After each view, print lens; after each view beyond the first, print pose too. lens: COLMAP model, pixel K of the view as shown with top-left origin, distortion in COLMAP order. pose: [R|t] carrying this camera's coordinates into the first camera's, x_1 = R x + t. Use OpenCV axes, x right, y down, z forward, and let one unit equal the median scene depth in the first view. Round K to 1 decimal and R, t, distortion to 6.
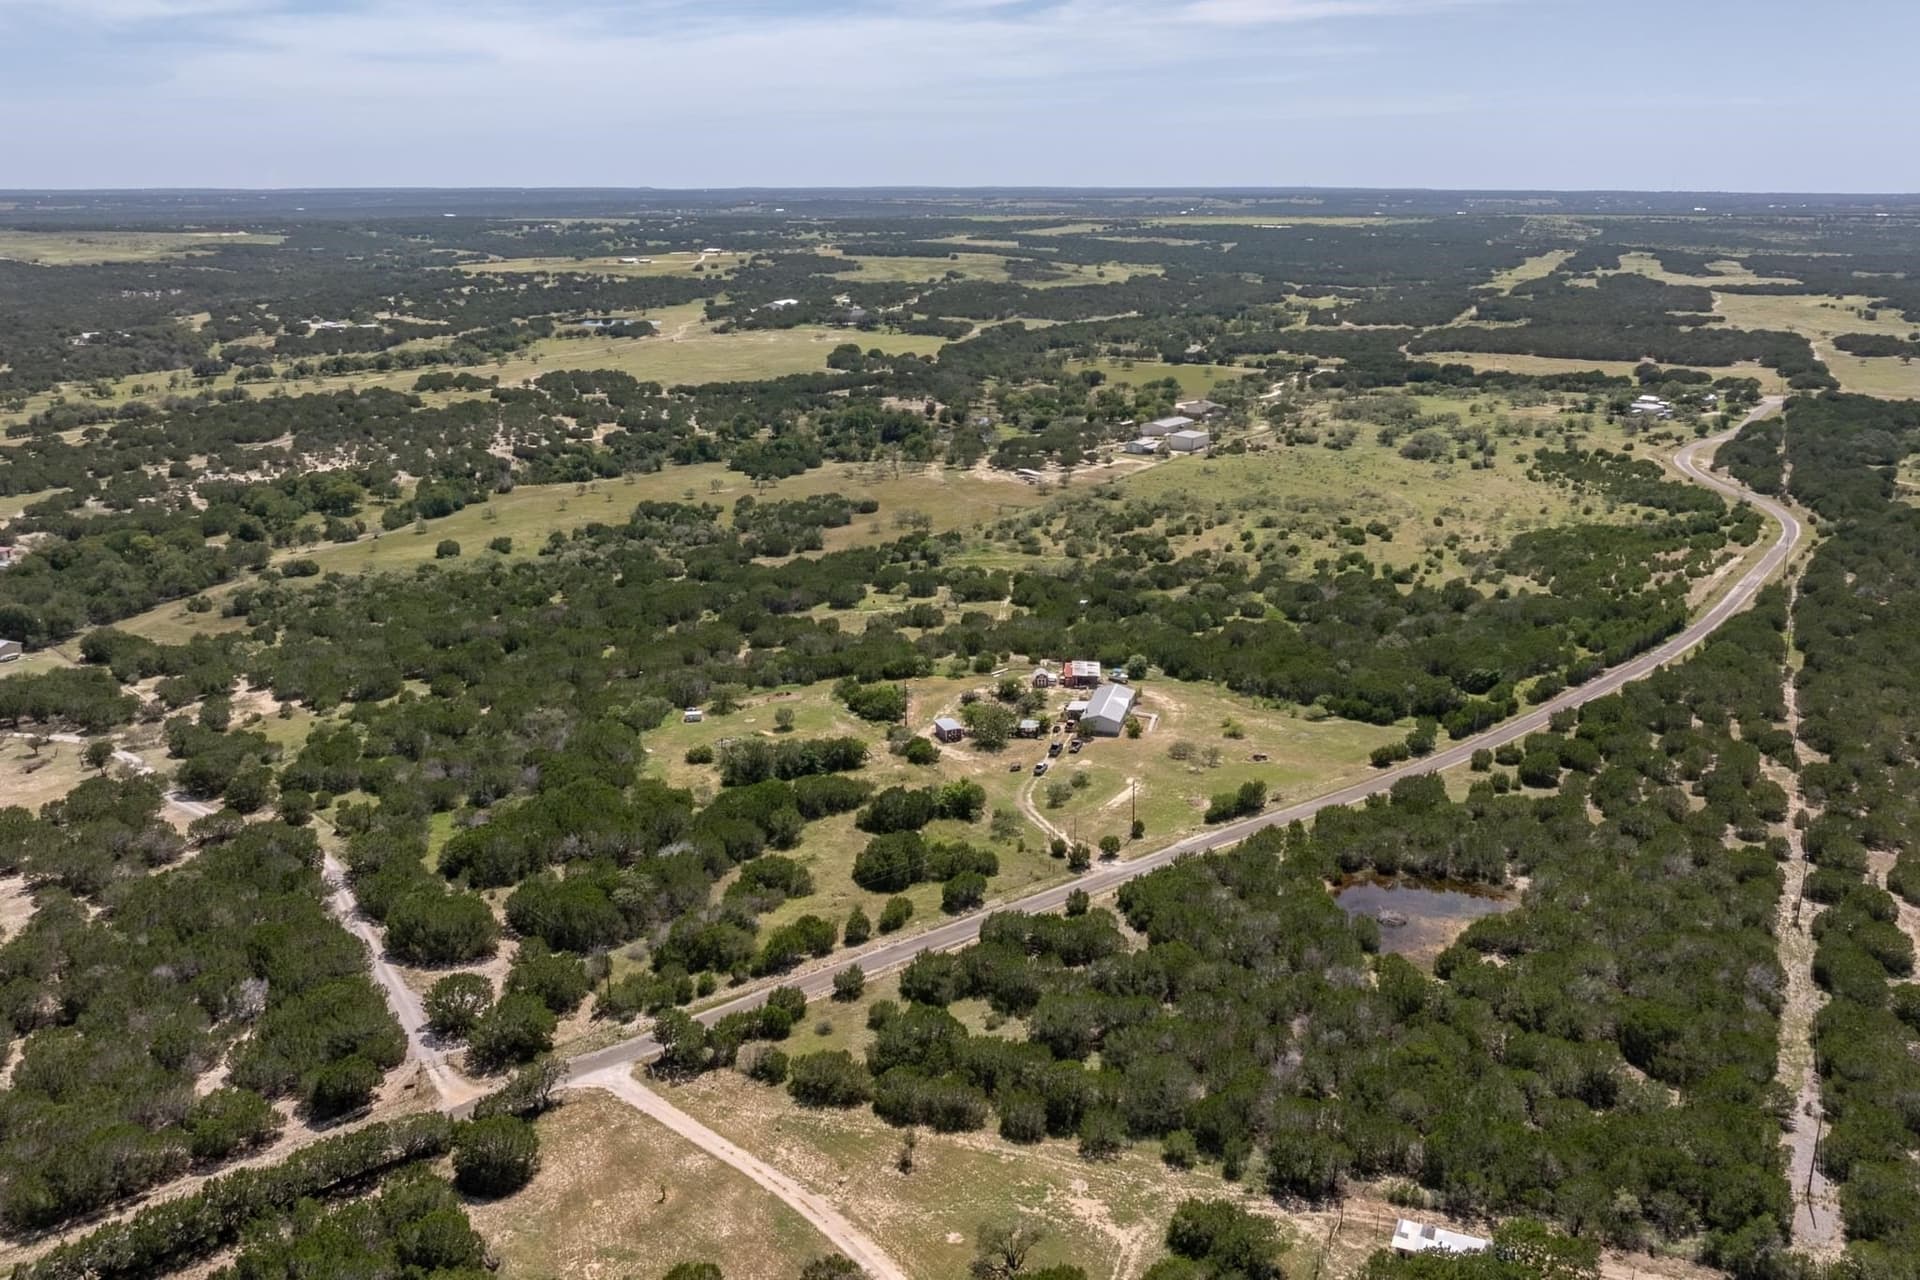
lens RADIAL K [[1706.7, 0, 960.0], [0, 1706.7, 640.0], [0, 0, 1]] dist [-0.182491, -0.003201]
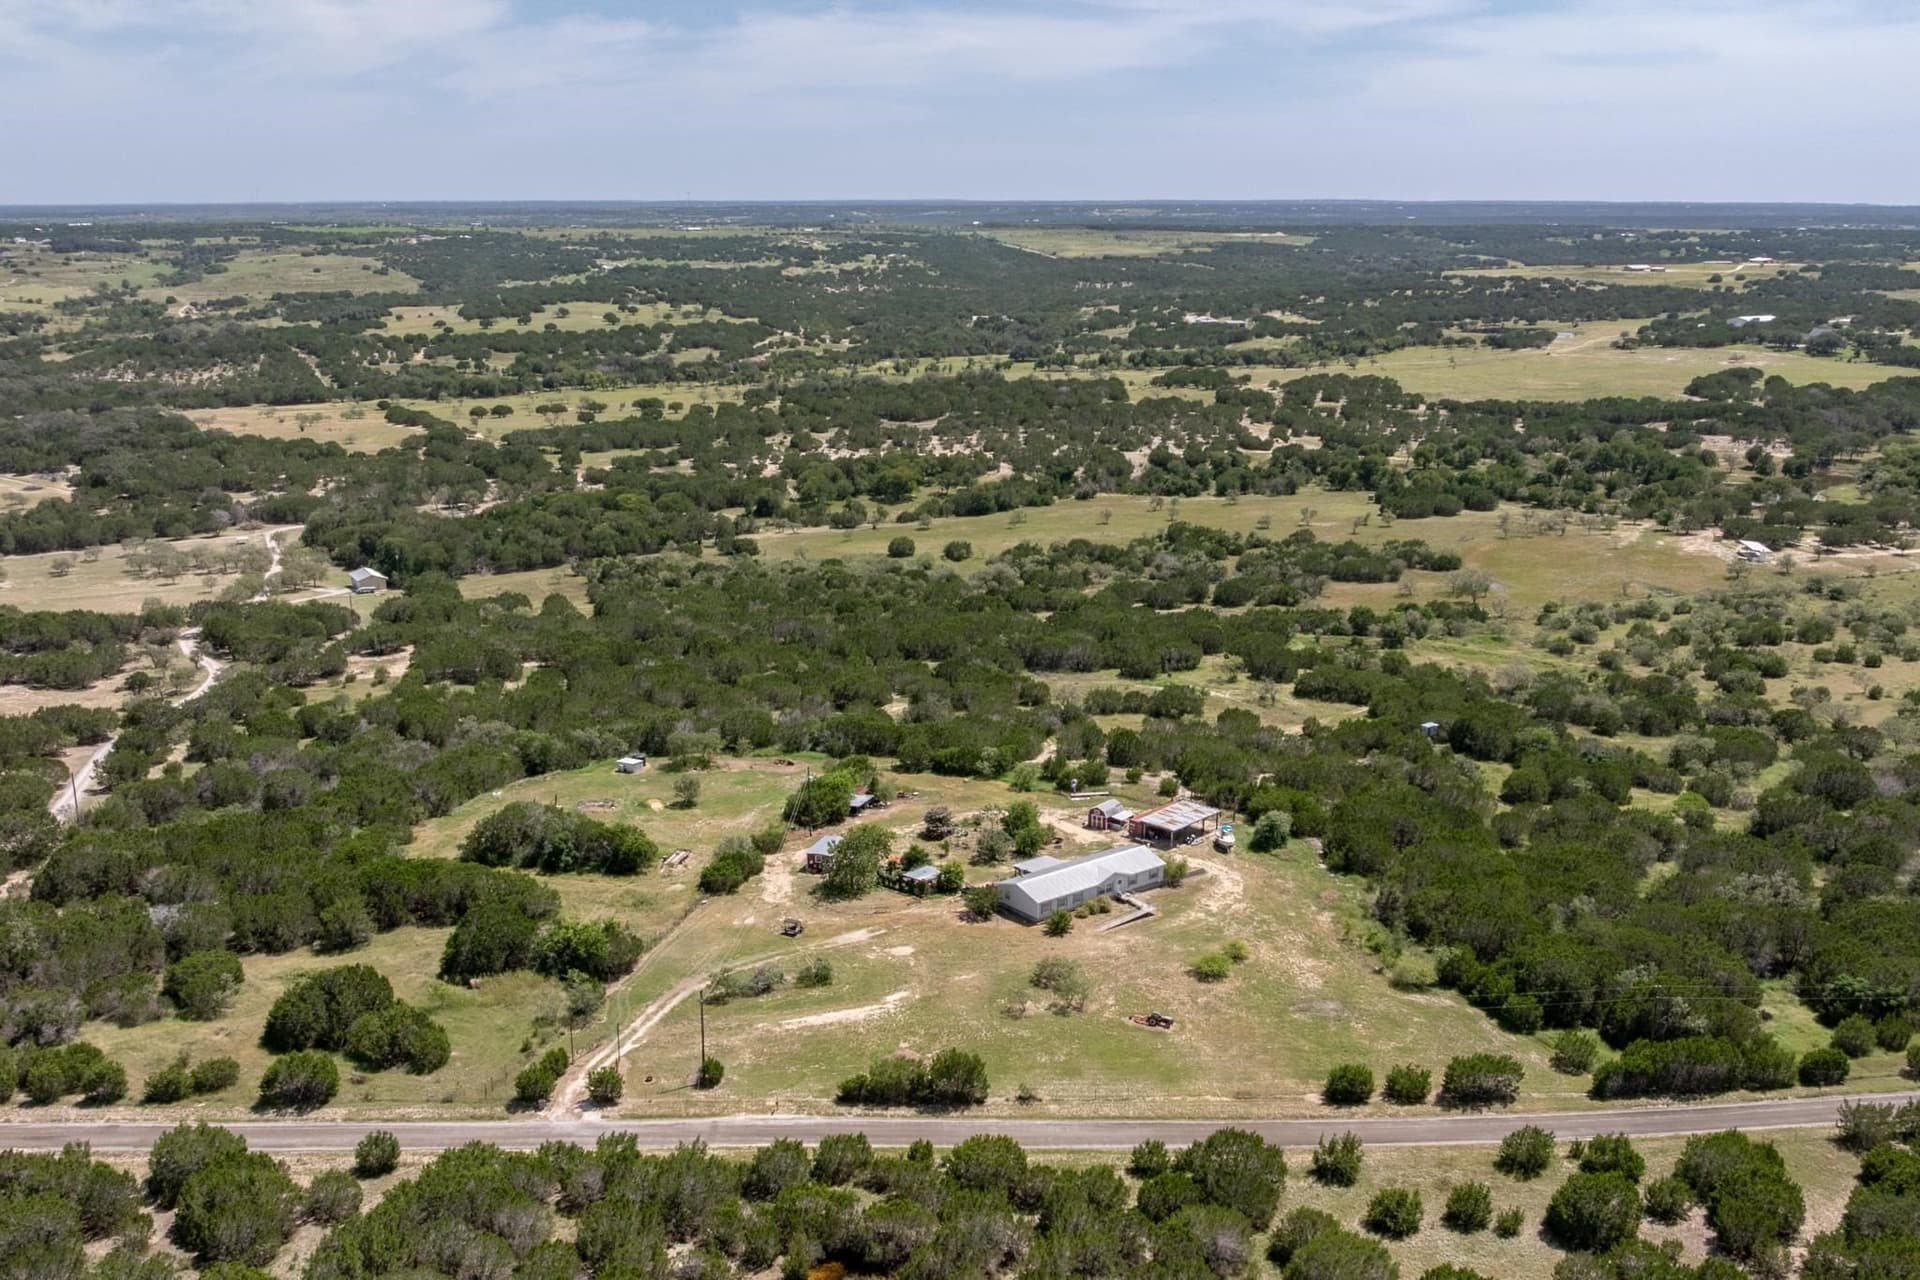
lens RADIAL K [[1649.3, 0, 960.0], [0, 1649.3, 640.0], [0, 0, 1]] dist [-0.012674, -0.024696]
pose [[0.760924, 0.139332, -0.633704, 0.171561], [-0.146185, 0.988375, 0.041780, -0.027122], [0.632159, 0.060847, 0.772446, 0.186026]]
